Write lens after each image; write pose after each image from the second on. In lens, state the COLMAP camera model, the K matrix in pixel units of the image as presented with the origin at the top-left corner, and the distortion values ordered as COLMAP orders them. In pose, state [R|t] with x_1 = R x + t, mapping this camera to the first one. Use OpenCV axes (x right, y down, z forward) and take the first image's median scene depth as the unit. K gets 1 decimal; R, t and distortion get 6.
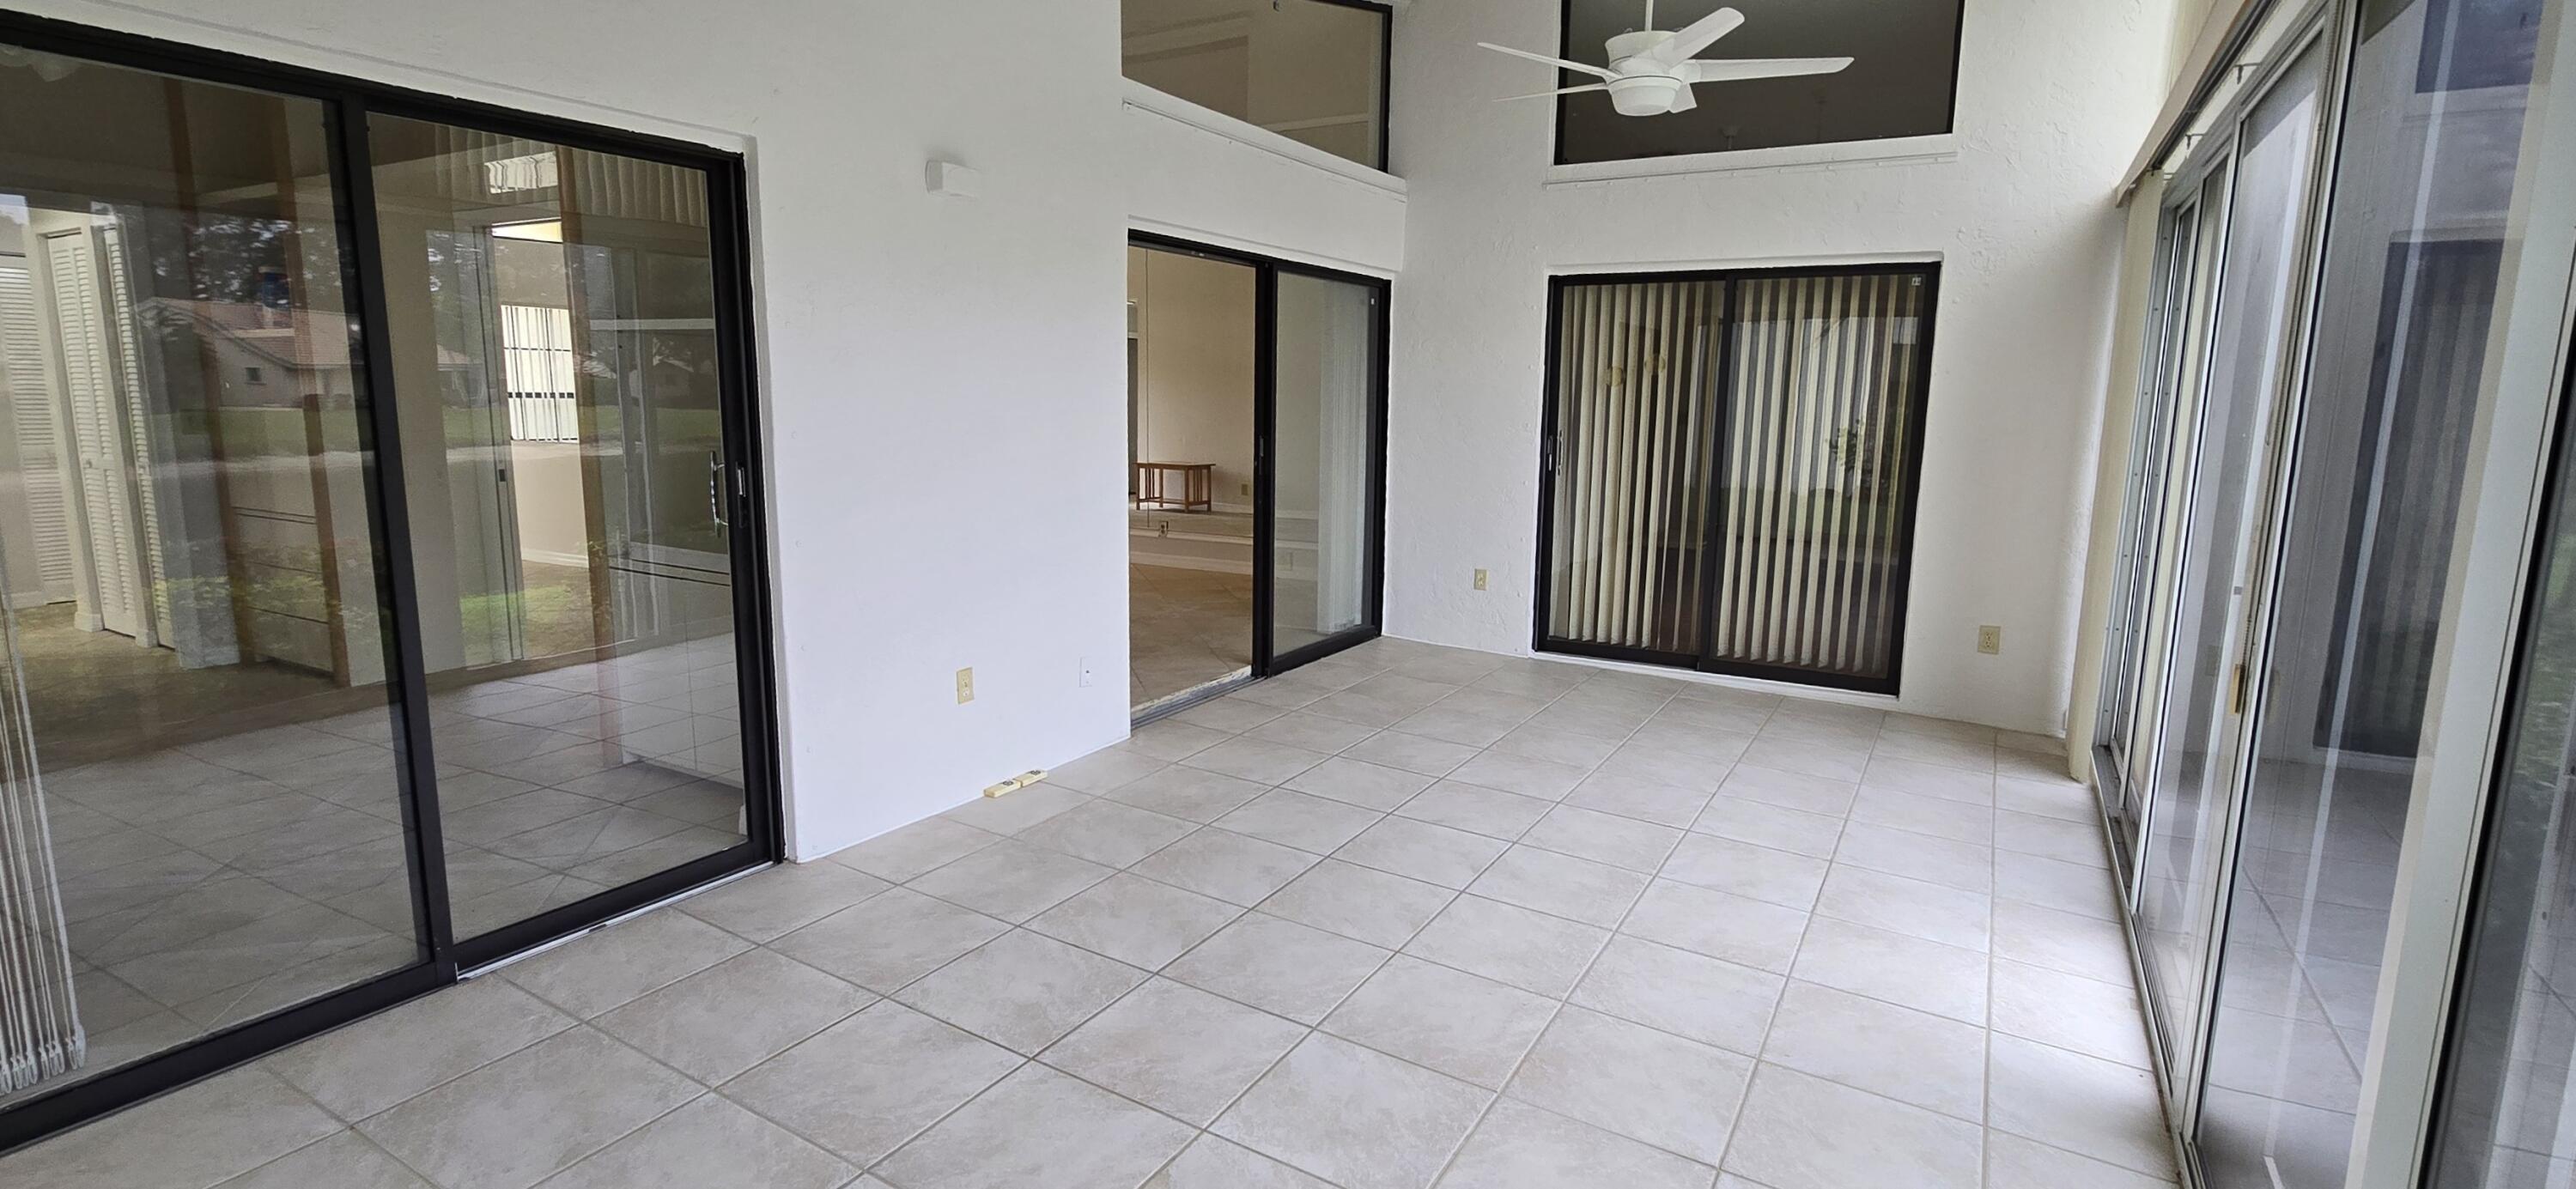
lens RADIAL K [[1213.6, 0, 1278.1], [0, 1213.6, 593.0], [0, 0, 1]] dist [-0.006590, 0.003318]
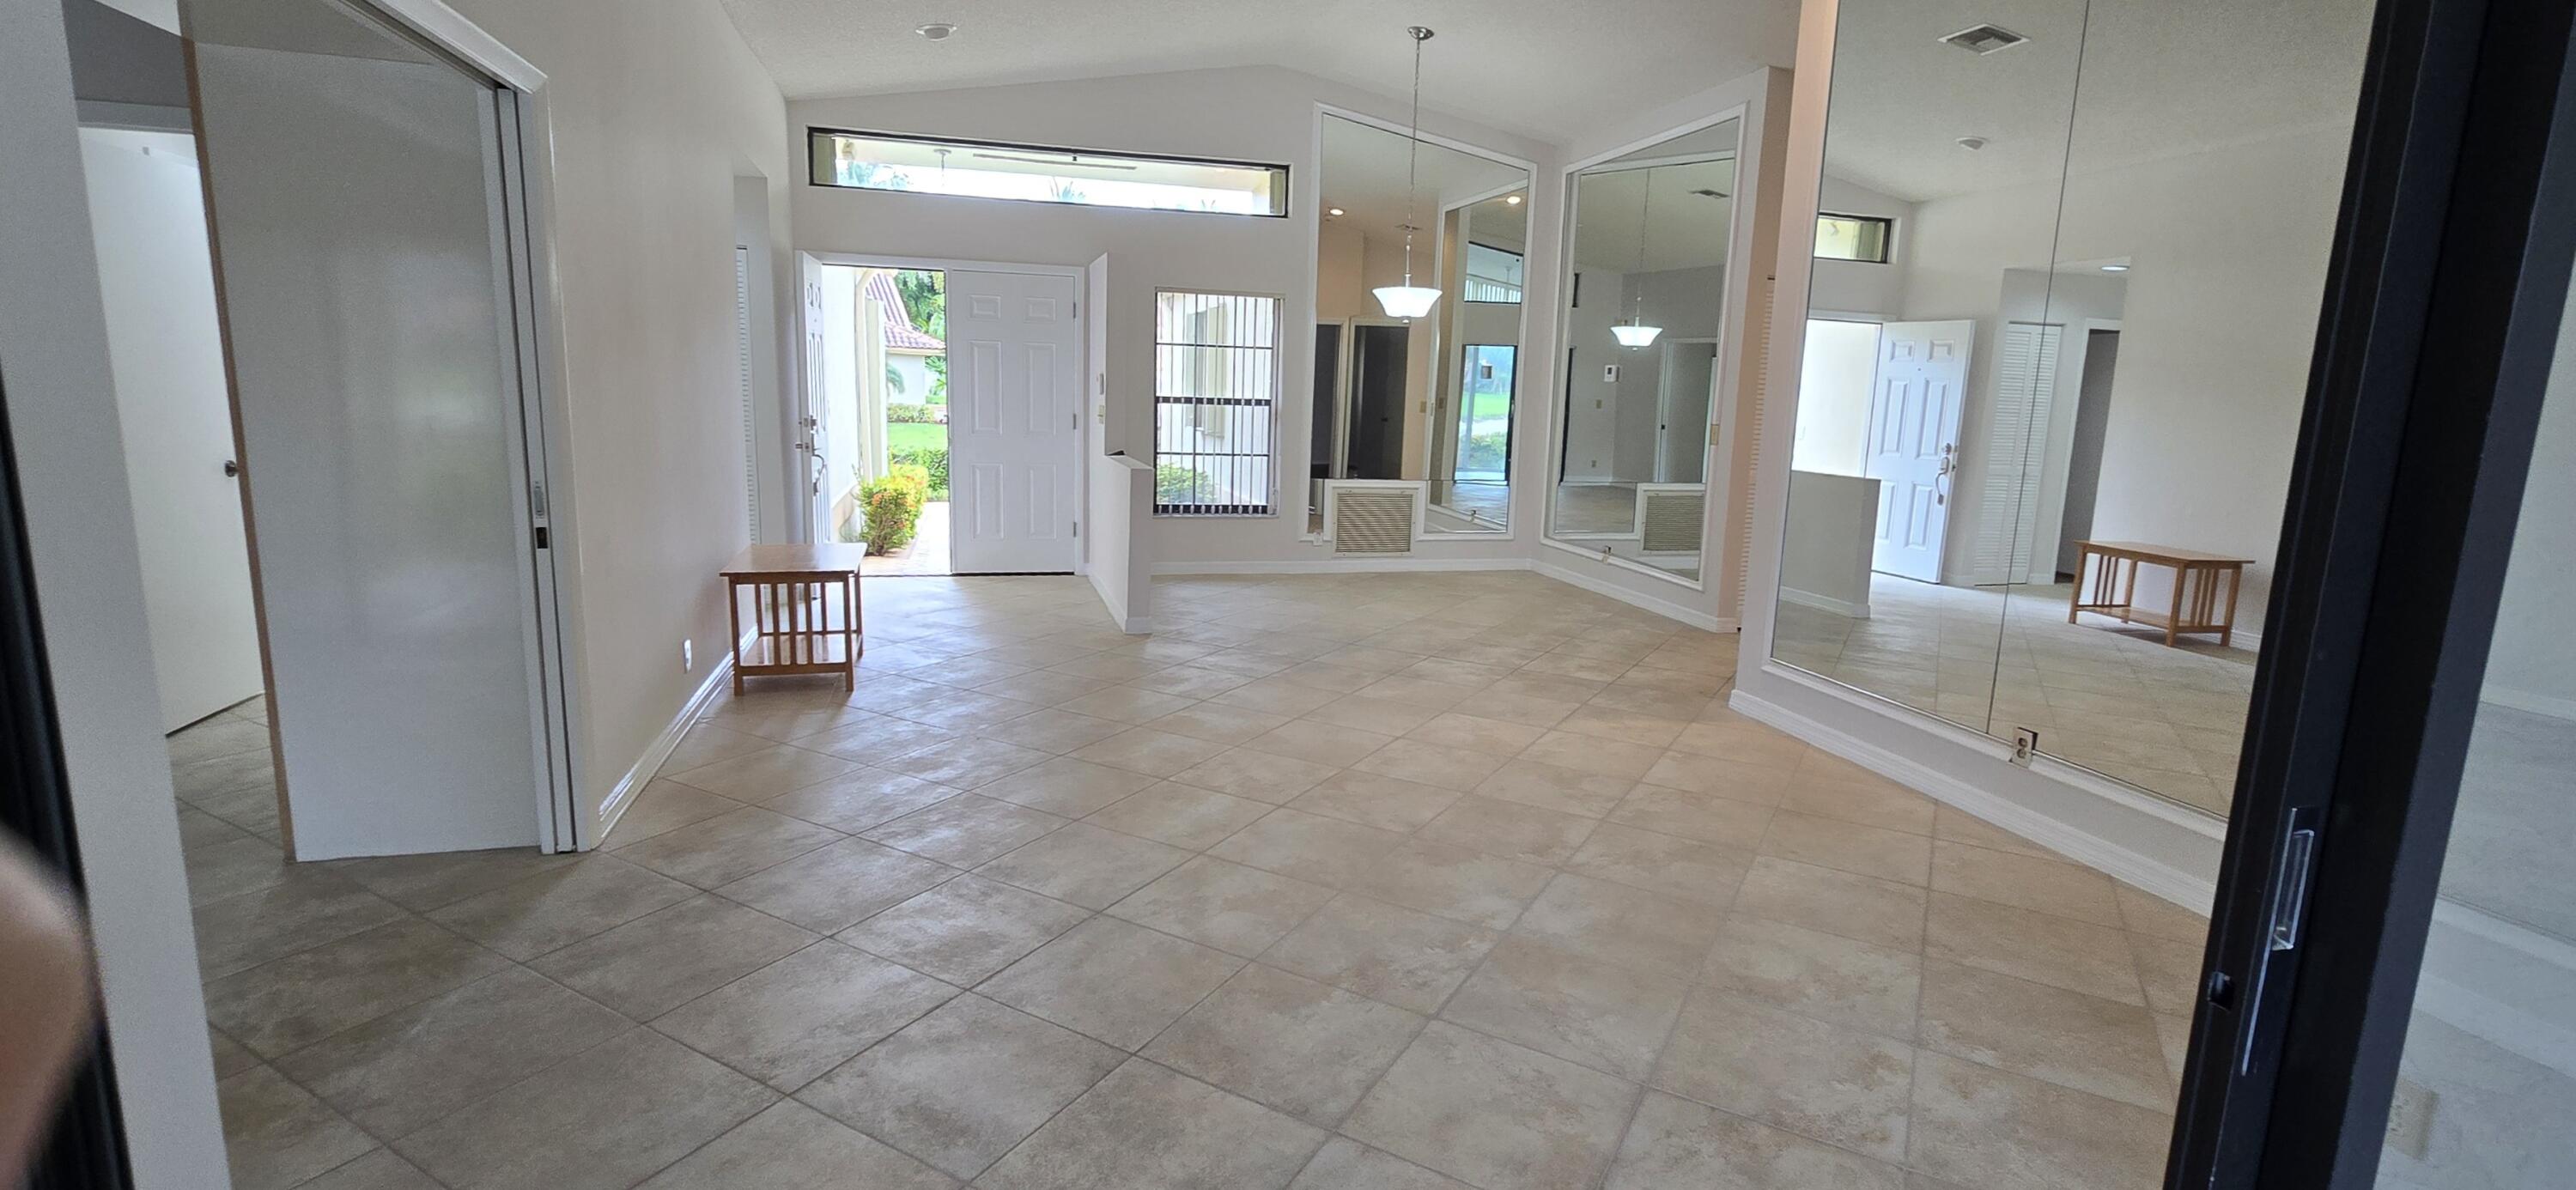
lens RADIAL K [[1196.1, 0, 1302.3], [0, 1196.1, 609.6], [0, 0, 1]] dist [-0.005733, -0.000133]
pose [[0.729538, 0.138310, -0.669809, -0.006488], [-0.135550, 0.989152, 0.056614, -0.132508], [0.670373, 0.049490, 0.740372, 0.758462]]
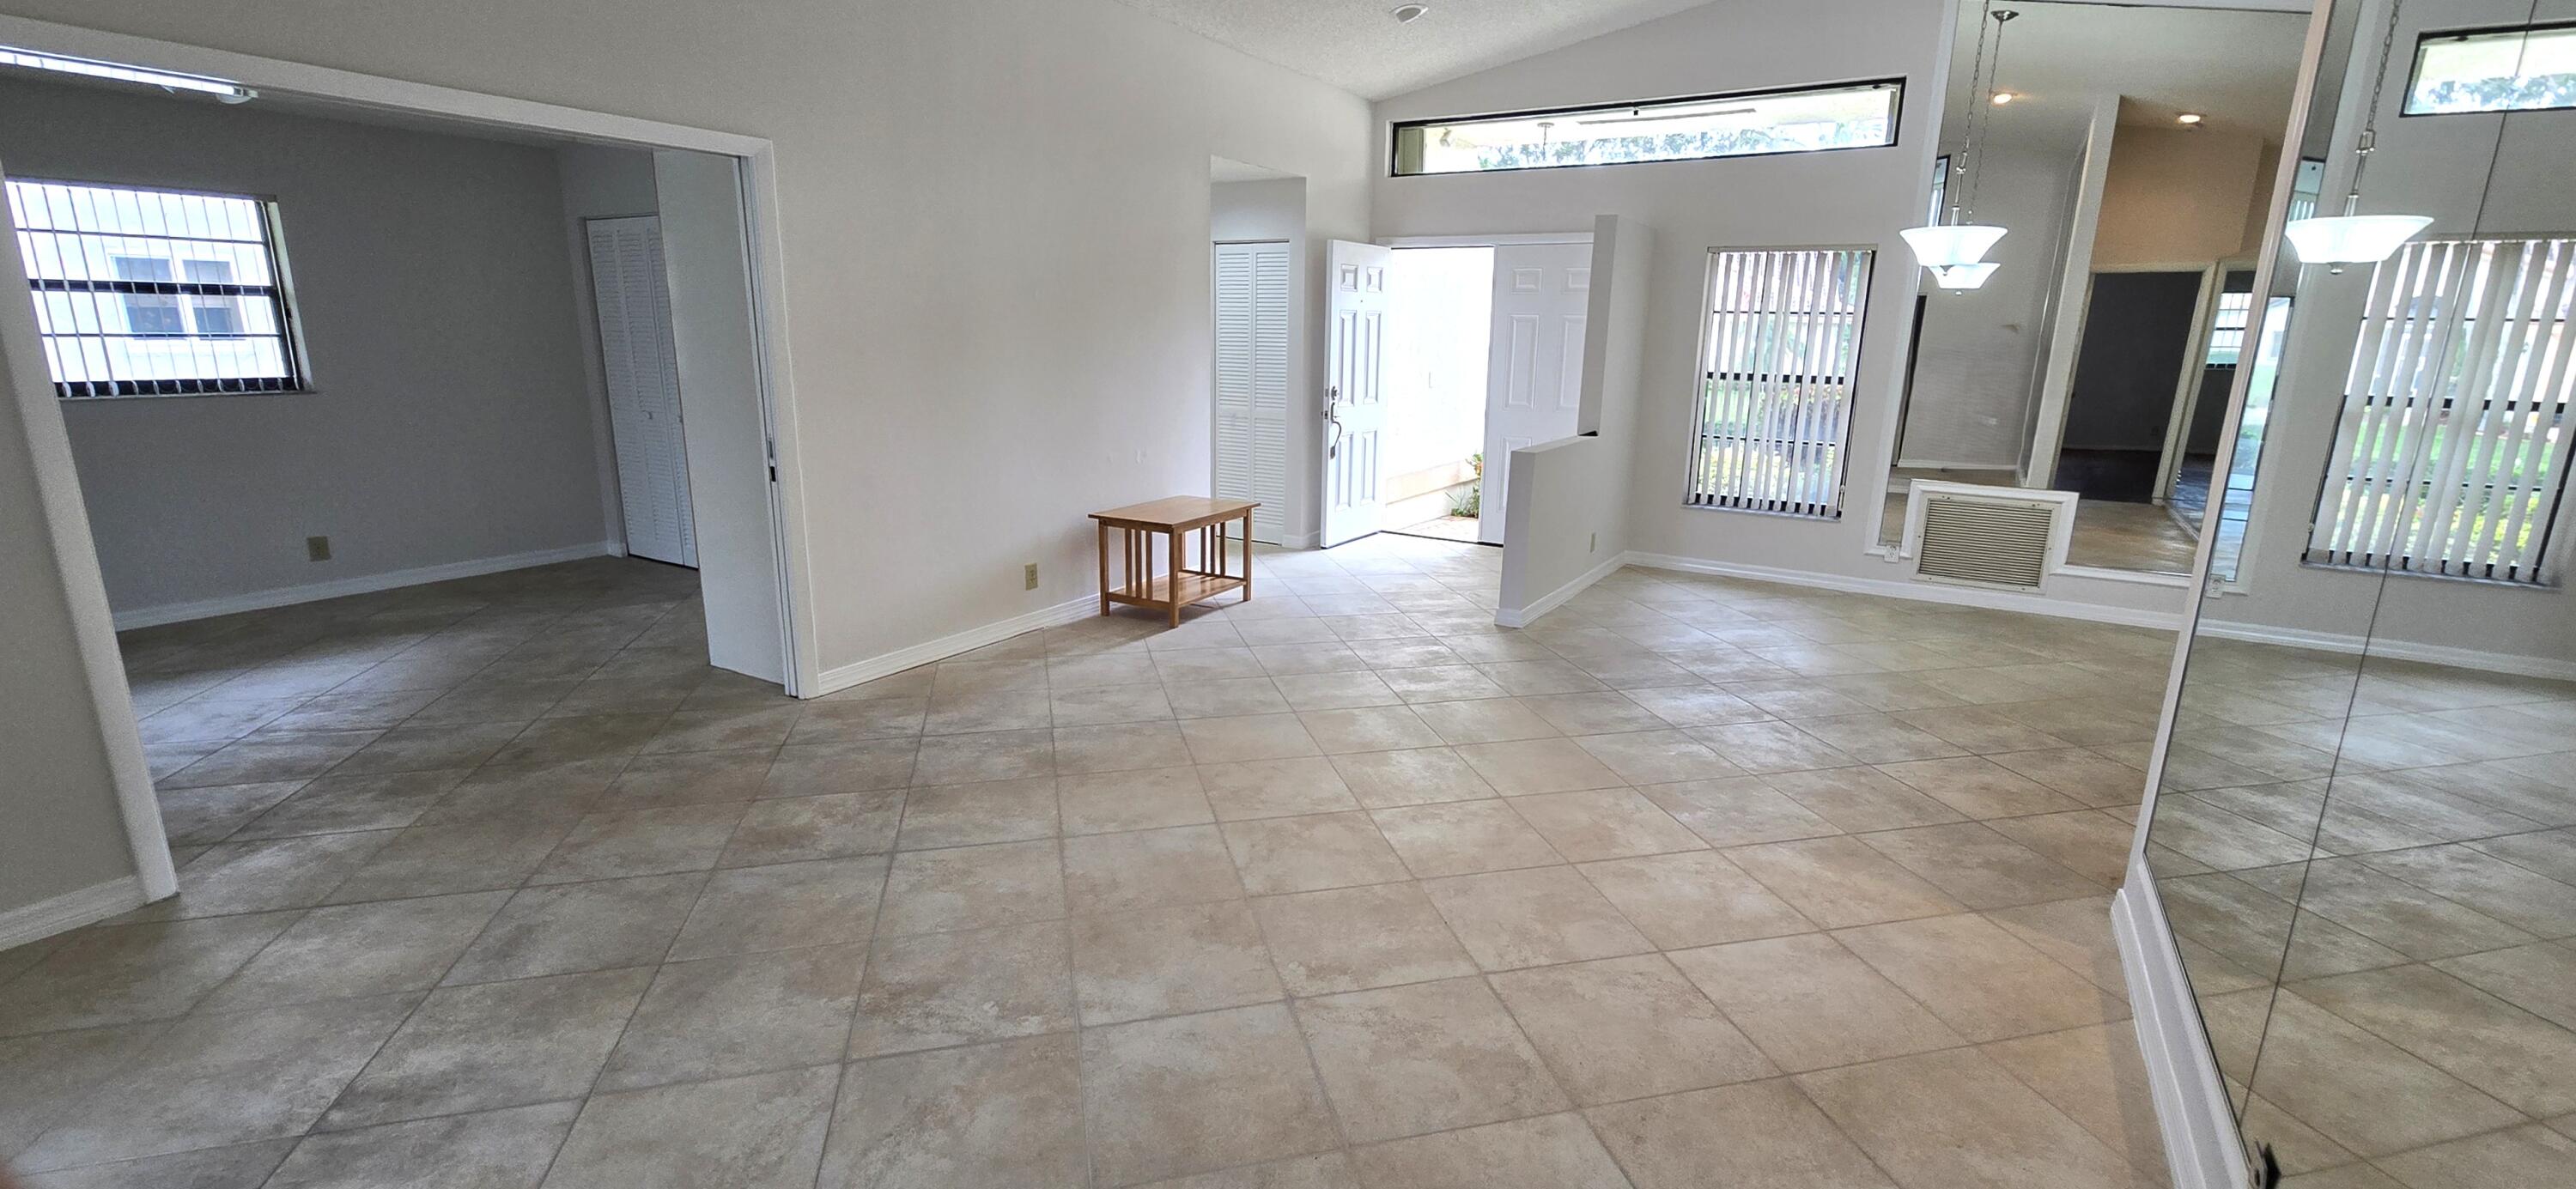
lens RADIAL K [[1119.6, 0, 1290.6], [0, 1119.6, 604.5], [0, 0, 1]] dist [-0.001741, 0.000364]
pose [[-0.012788, 0.228975, -0.973348, 0.086621], [-0.180903, 0.956835, 0.227467, -0.227374], [0.983418, 0.178990, 0.029186, 1.229394]]
